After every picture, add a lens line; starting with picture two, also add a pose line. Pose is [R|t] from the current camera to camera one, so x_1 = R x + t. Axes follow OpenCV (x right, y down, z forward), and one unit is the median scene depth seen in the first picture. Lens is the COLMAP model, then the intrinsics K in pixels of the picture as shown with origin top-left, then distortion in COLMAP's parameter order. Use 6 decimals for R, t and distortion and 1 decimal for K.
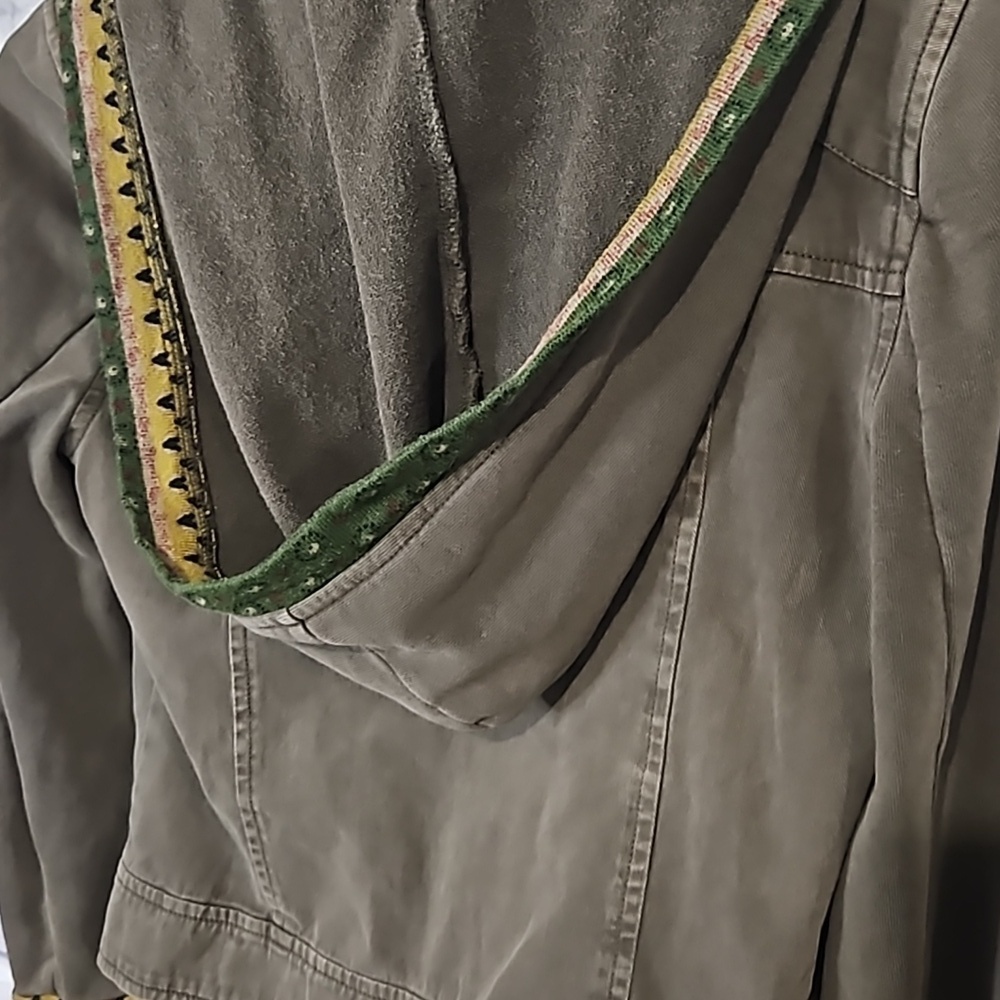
lens RADIAL K [[1491.4, 0, 500.0], [0, 1491.4, 500.0], [0, 0, 1]] dist [0.037454, -0.013724]
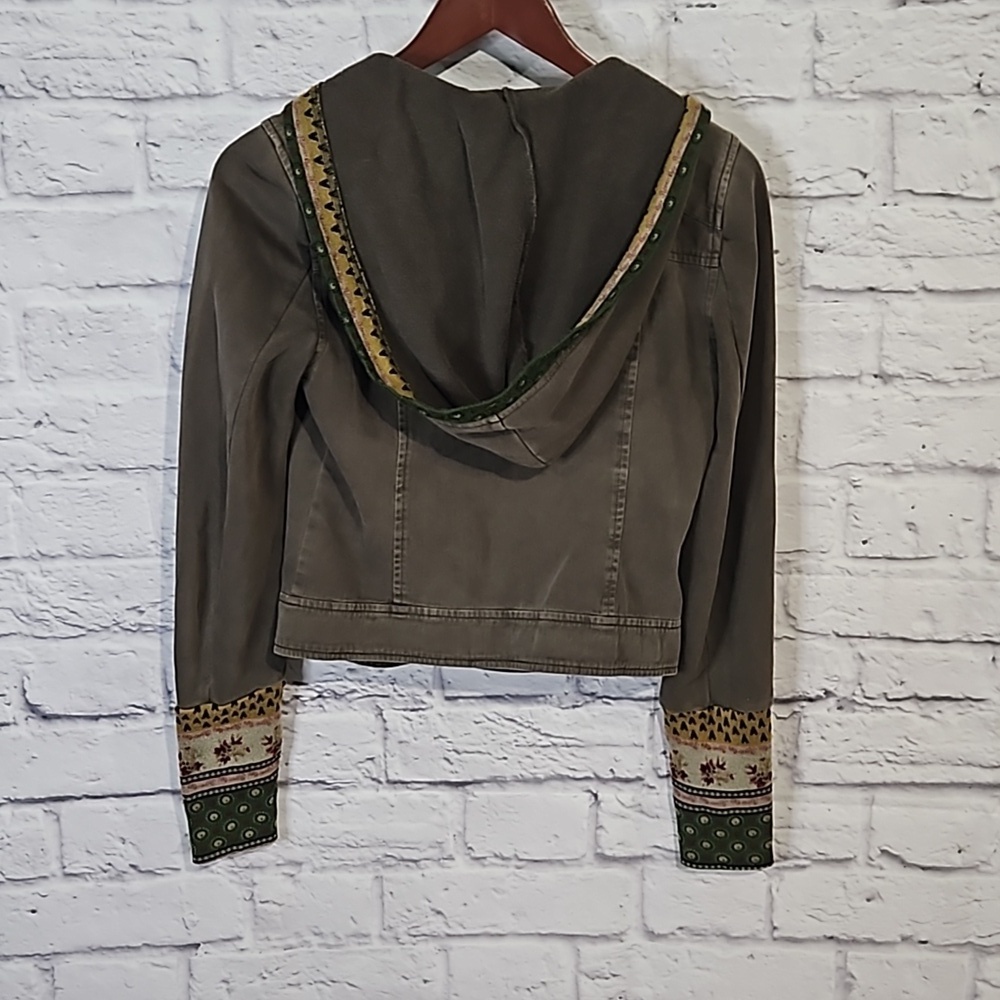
lens RADIAL K [[1491.4, 0, 500.0], [0, 1491.4, 500.0], [0, 0, 1]] dist [0.037454, -0.013724]
pose [[0.801751, -0.126319, 0.584156, -1.376749], [0.119675, 0.991545, 0.050159, 0.082085], [-0.585553, 0.029694, 0.810090, -0.778695]]
